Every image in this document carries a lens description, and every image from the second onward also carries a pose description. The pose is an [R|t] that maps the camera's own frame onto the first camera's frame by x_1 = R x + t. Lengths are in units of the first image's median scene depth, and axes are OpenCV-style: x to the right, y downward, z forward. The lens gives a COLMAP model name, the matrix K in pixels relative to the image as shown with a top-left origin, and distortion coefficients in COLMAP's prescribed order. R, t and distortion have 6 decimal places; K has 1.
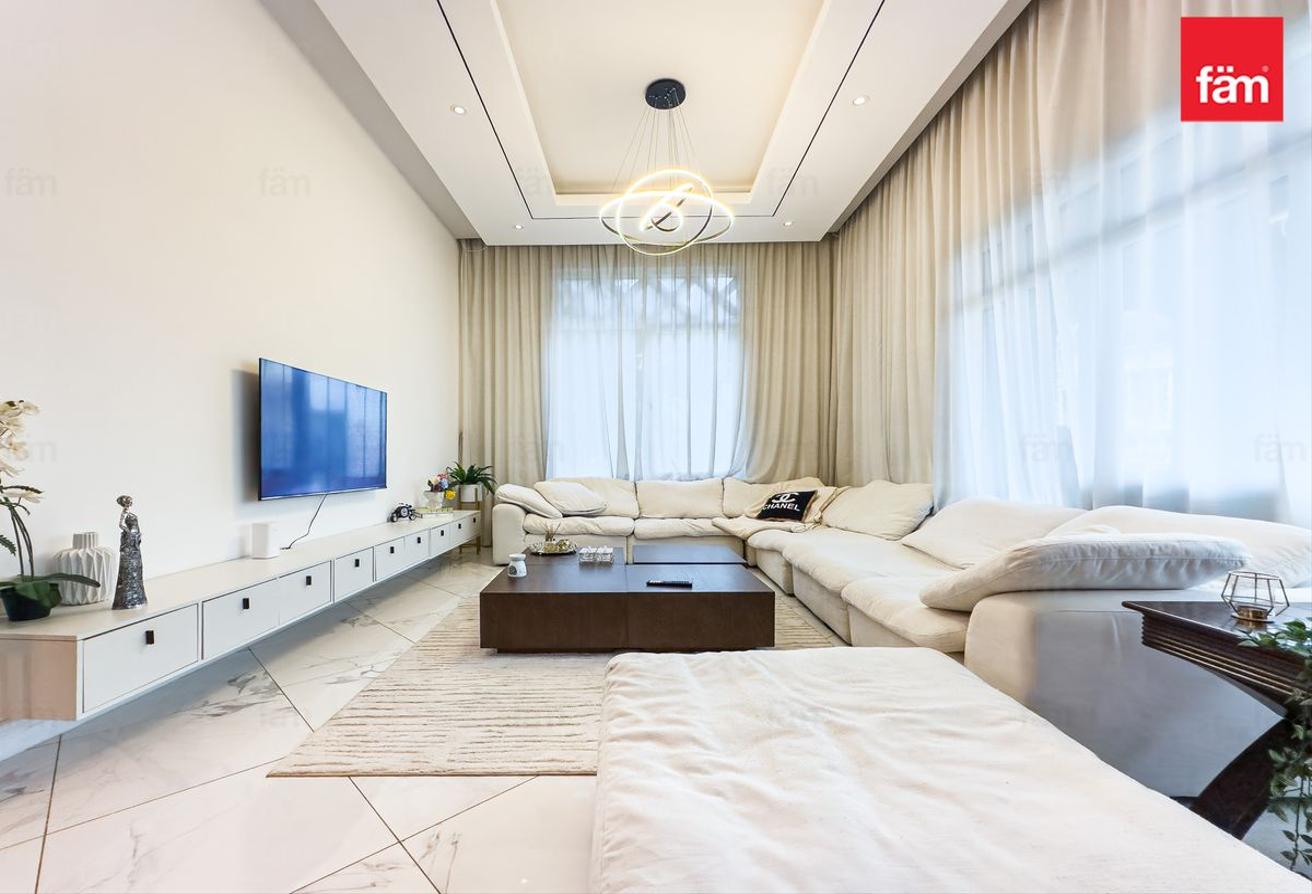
lens RADIAL K [[533.1, 0, 663.2], [0, 533.1, 454.4], [0, 0, 1]] dist [0.000145, 0.000063]
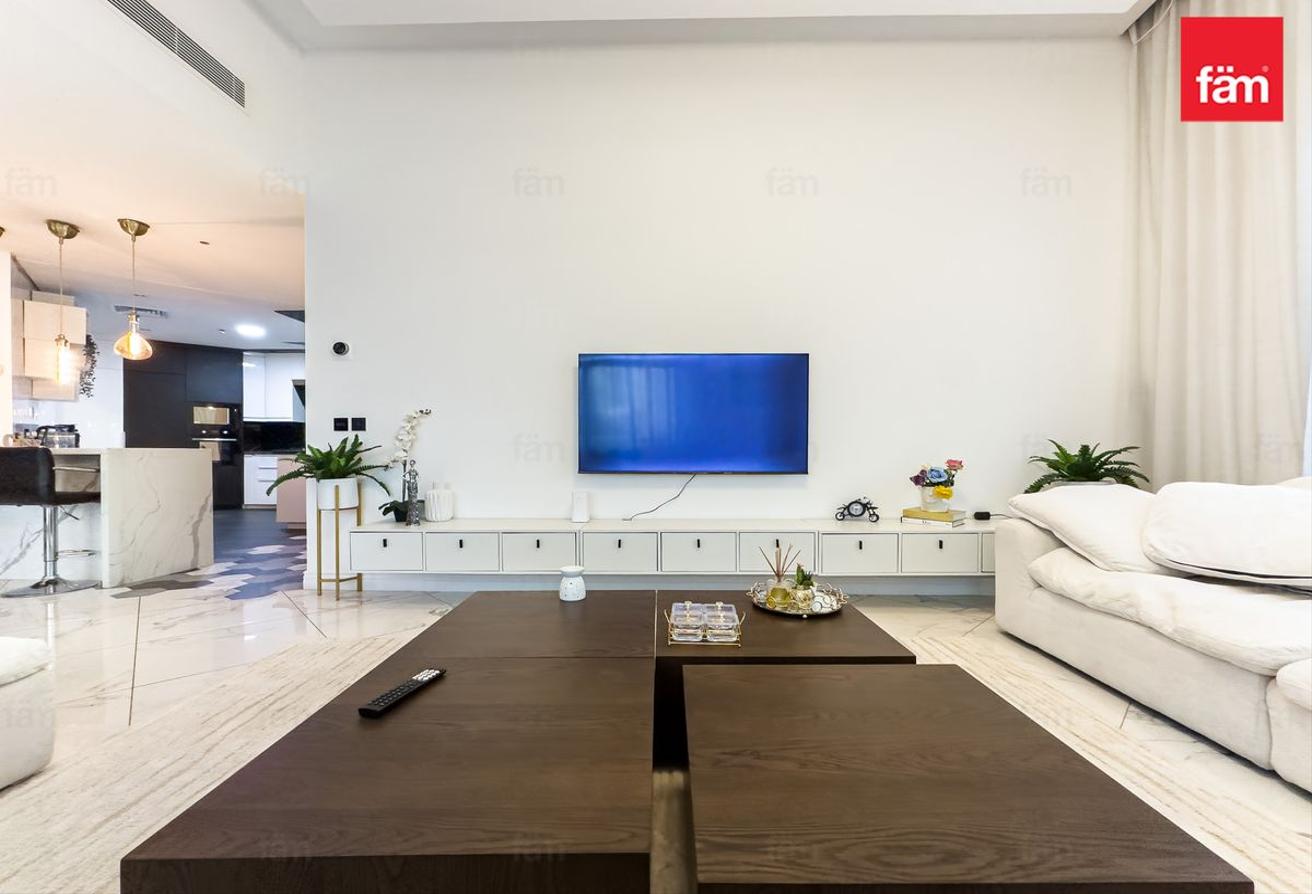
lens RADIAL K [[533.1, 0, 663.2], [0, 533.1, 454.4], [0, 0, 1]] dist [0.000145, 0.000063]
pose [[-0.052168, 0.003519, -0.998632, 0.425757], [0.014758, 0.999887, 0.002752, 0.042252], [0.998529, -0.014594, -0.052214, 1.227110]]
